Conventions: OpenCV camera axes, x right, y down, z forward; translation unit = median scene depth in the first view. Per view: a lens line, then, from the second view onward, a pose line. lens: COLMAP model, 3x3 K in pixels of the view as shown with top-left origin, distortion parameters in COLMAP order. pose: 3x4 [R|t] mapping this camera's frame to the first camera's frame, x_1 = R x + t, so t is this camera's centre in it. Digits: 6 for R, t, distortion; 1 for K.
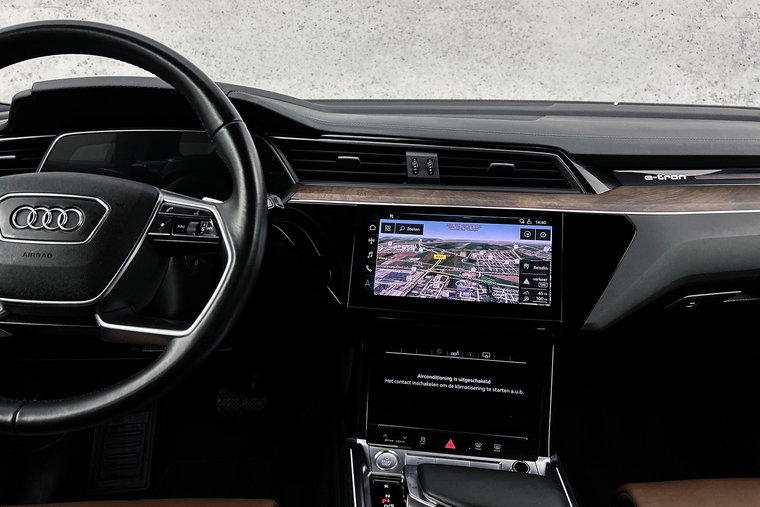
lens RADIAL K [[583.0, 0, 380.8], [0, 583.0, 257.3], [0, 0, 1]] dist [0.054039, -0.045716]
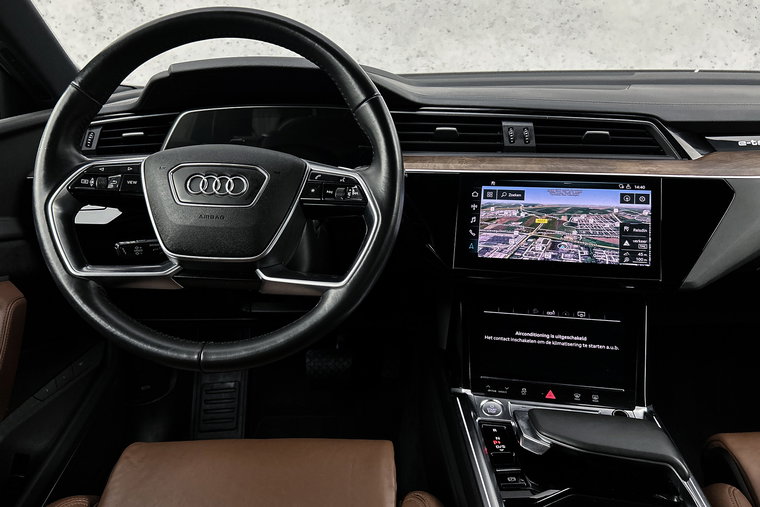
lens RADIAL K [[583.0, 0, 379.1], [0, 583.0, 259.9], [0, 0, 1]] dist [0.054039, -0.045716]
pose [[0.998339, -0.003278, -0.057517, -0.131473], [0.005815, 0.999015, 0.043983, 0.021232], [0.057317, -0.044244, 0.997375, -0.083273]]
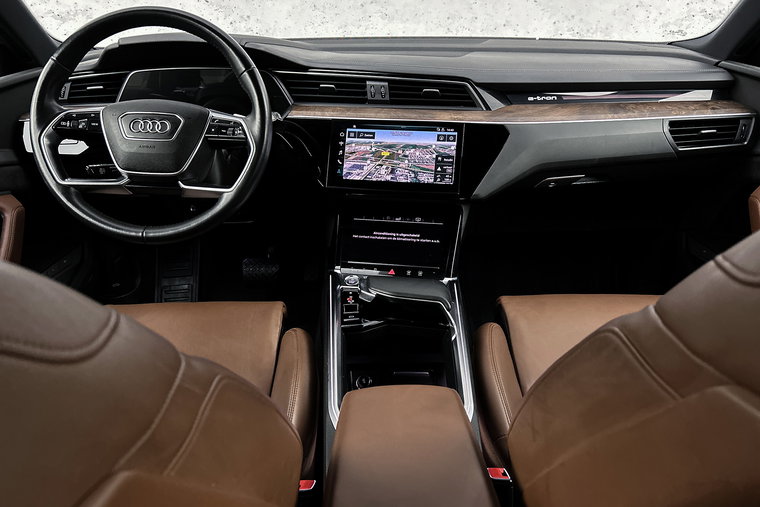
lens RADIAL K [[583.0, 0, 379.7], [0, 583.0, 266.1], [0, 0, 1]] dist [0.054039, -0.045716]
pose [[0.999772, -0.001998, -0.021268, 0.118131], [0.005097, 0.989175, 0.146651, 0.066688], [0.020744, -0.146725, 0.988960, -0.569026]]
